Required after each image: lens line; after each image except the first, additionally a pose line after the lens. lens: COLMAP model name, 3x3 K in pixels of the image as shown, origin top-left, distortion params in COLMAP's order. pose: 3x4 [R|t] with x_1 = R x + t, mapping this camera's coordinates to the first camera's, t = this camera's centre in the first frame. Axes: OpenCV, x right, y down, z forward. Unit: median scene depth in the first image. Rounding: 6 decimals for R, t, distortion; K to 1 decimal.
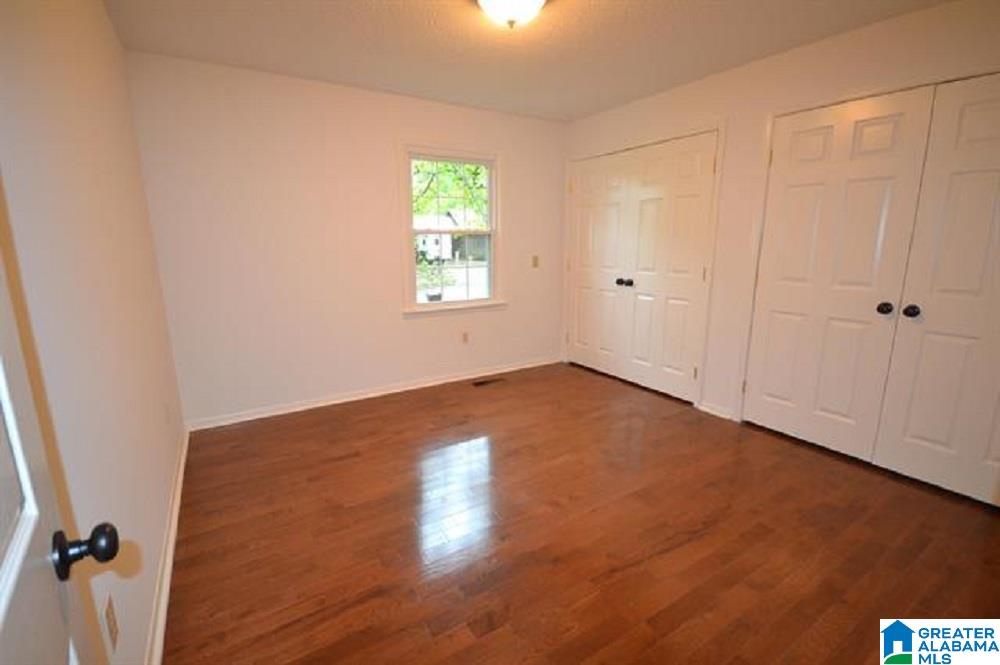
lens RADIAL K [[463.5, 0, 500.0], [0, 463.5, 332.5], [0, 0, 1]] dist [-0.000017, -0.000045]
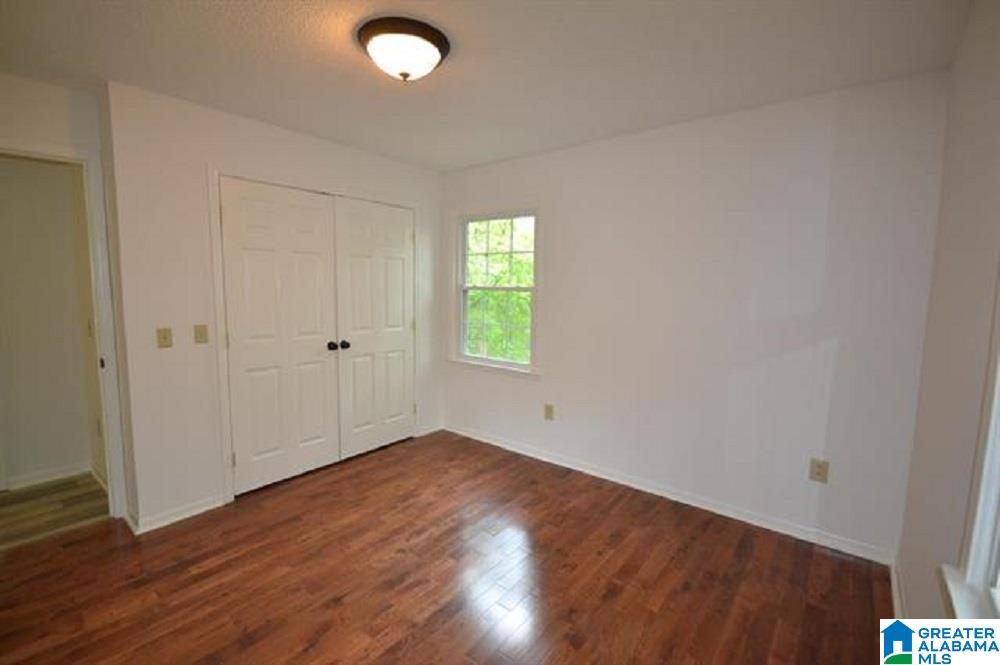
lens RADIAL K [[463.5, 0, 500.0], [0, 463.5, 332.5], [0, 0, 1]] dist [-0.000017, -0.000045]
pose [[-0.362725, -0.071901, 0.929118, -0.642492], [0.202379, 0.967147, 0.153852, -0.207157], [-0.909656, 0.243839, -0.336257, 1.019889]]
